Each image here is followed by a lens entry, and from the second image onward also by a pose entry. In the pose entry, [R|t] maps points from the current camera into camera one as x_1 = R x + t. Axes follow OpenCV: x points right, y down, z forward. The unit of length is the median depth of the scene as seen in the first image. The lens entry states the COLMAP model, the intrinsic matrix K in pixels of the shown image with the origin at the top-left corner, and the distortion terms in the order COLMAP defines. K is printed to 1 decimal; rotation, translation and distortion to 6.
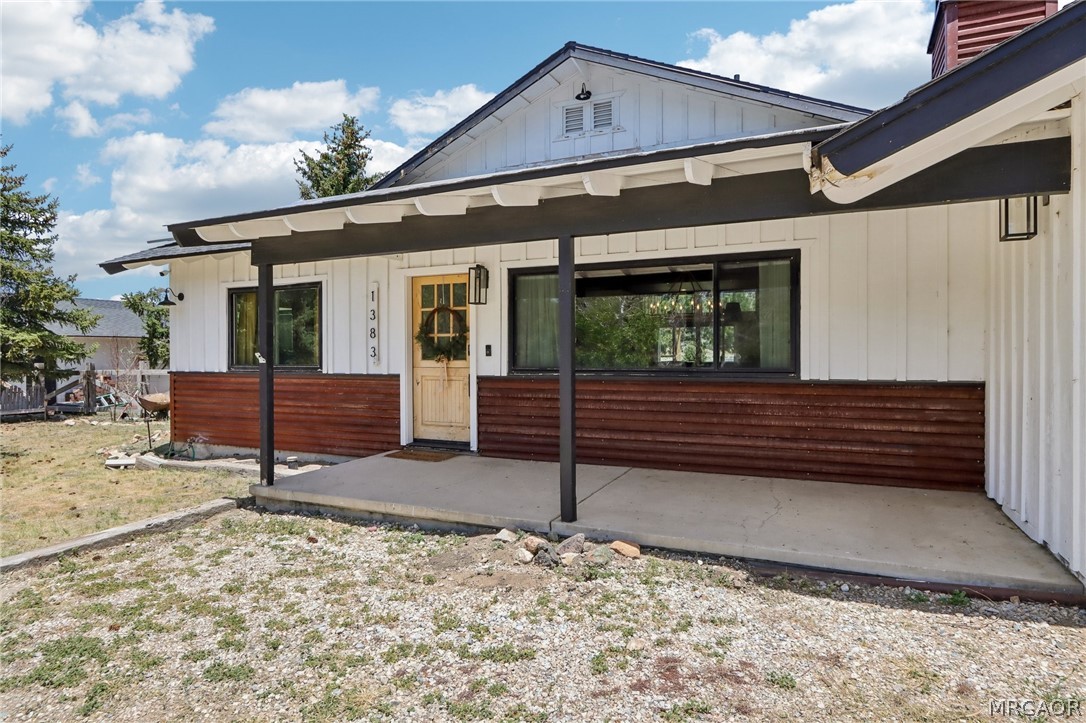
lens RADIAL K [[625.2, 0, 542.0], [0, 625.2, 358.7], [0, 0, 1]] dist [-0.007322, 0.000400]
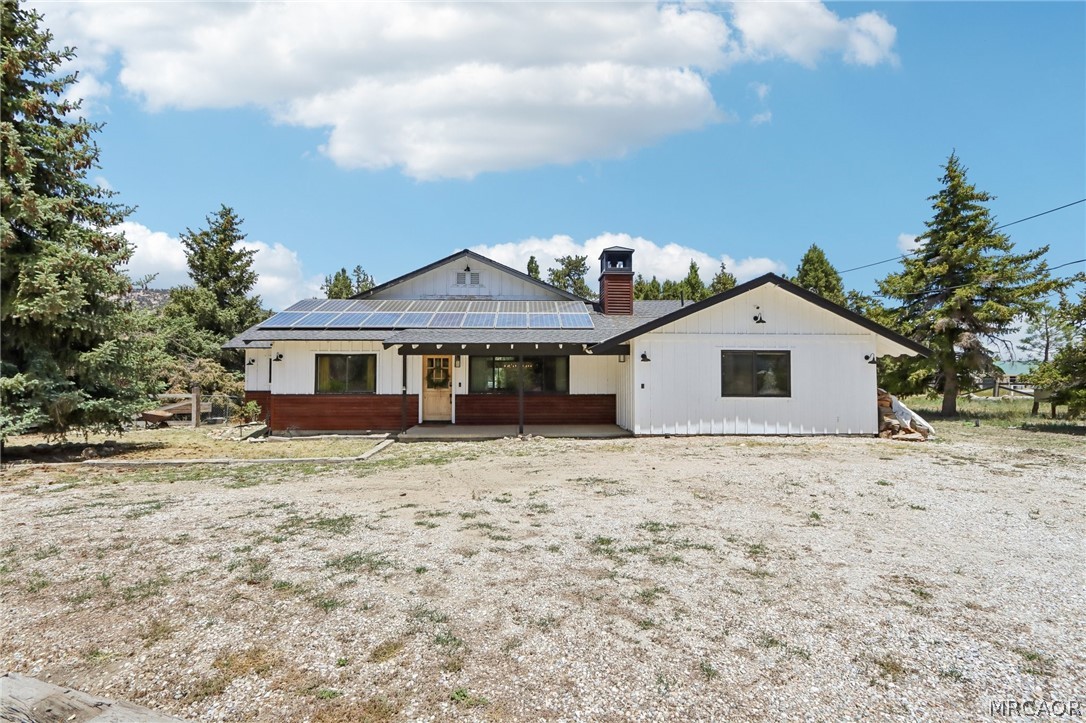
lens RADIAL K [[499.2, 0, 543.3], [0, 499.2, 364.0], [0, 0, 1]] dist [-0.012162, 0.001479]
pose [[0.887022, 0.018855, 0.461341, -0.685764], [-0.000934, 0.999237, -0.039041, -0.017028], [-0.461726, 0.034199, 0.886363, -0.944595]]
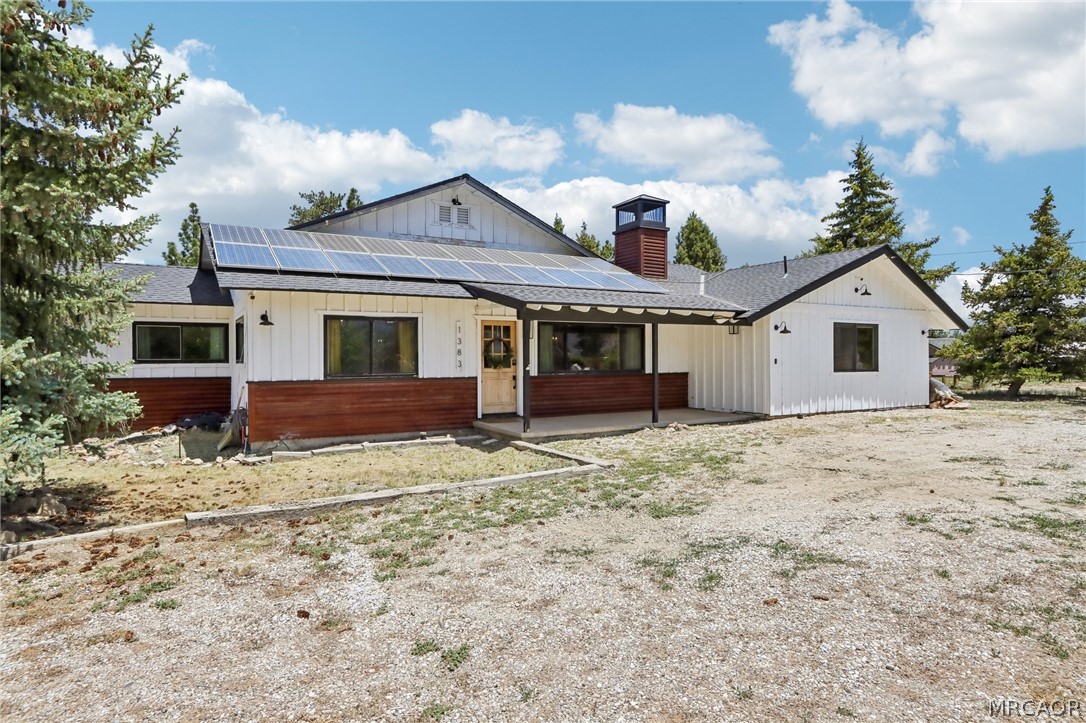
lens RADIAL K [[625.2, 0, 543.3], [0, 625.2, 360.6], [0, 0, 1]] dist [-0.007322, 0.000400]
pose [[0.570575, -0.002260, 0.821242, -1.502556], [0.009905, 0.999942, -0.004130, -0.009842], [-0.821186, 0.010491, 0.570565, -0.123407]]
